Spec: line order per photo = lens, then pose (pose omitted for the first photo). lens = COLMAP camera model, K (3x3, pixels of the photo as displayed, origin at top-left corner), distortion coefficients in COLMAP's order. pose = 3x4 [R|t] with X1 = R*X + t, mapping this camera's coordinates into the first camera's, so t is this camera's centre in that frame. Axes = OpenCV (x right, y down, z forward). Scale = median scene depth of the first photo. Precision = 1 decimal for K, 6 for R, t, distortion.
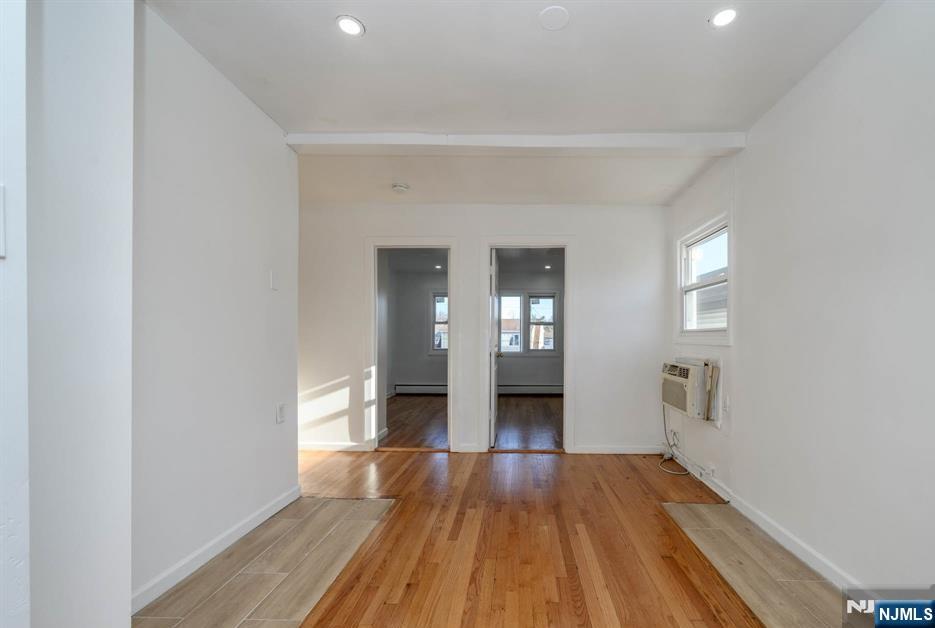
lens RADIAL K [[410.5, 0, 467.7], [0, 410.5, 340.2], [0, 0, 1]] dist [0.000150, 0.000096]
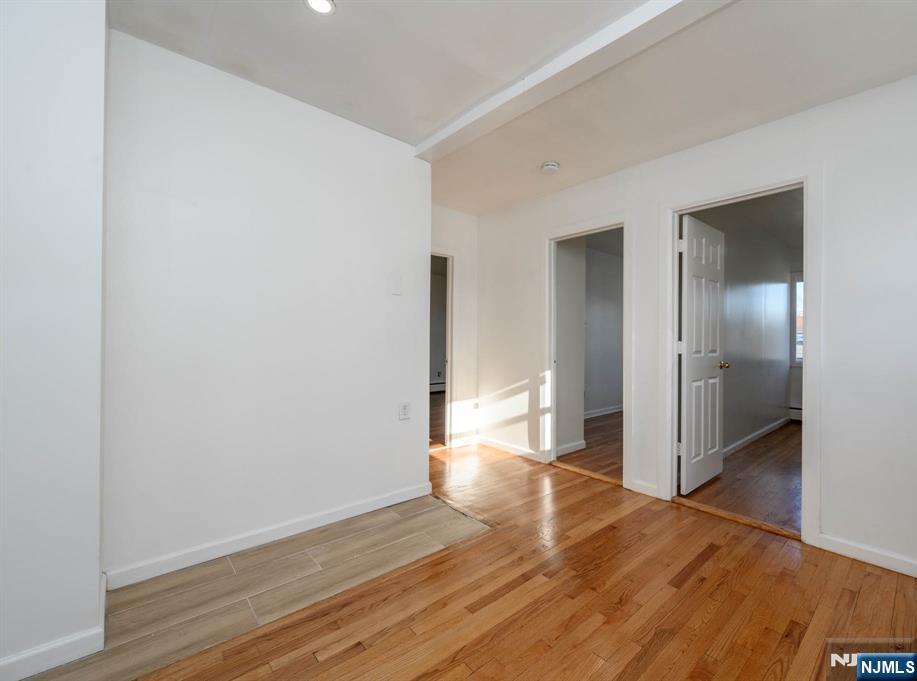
lens RADIAL K [[391.7, 0, 458.5], [0, 391.7, 340.5], [0, 0, 1]] dist [-0.000554, 0.000473]
pose [[0.738897, 0.007995, -0.673771, 0.227956], [-0.008481, 0.999961, 0.002564, -0.004974], [0.673765, 0.003820, 0.738936, 0.242664]]
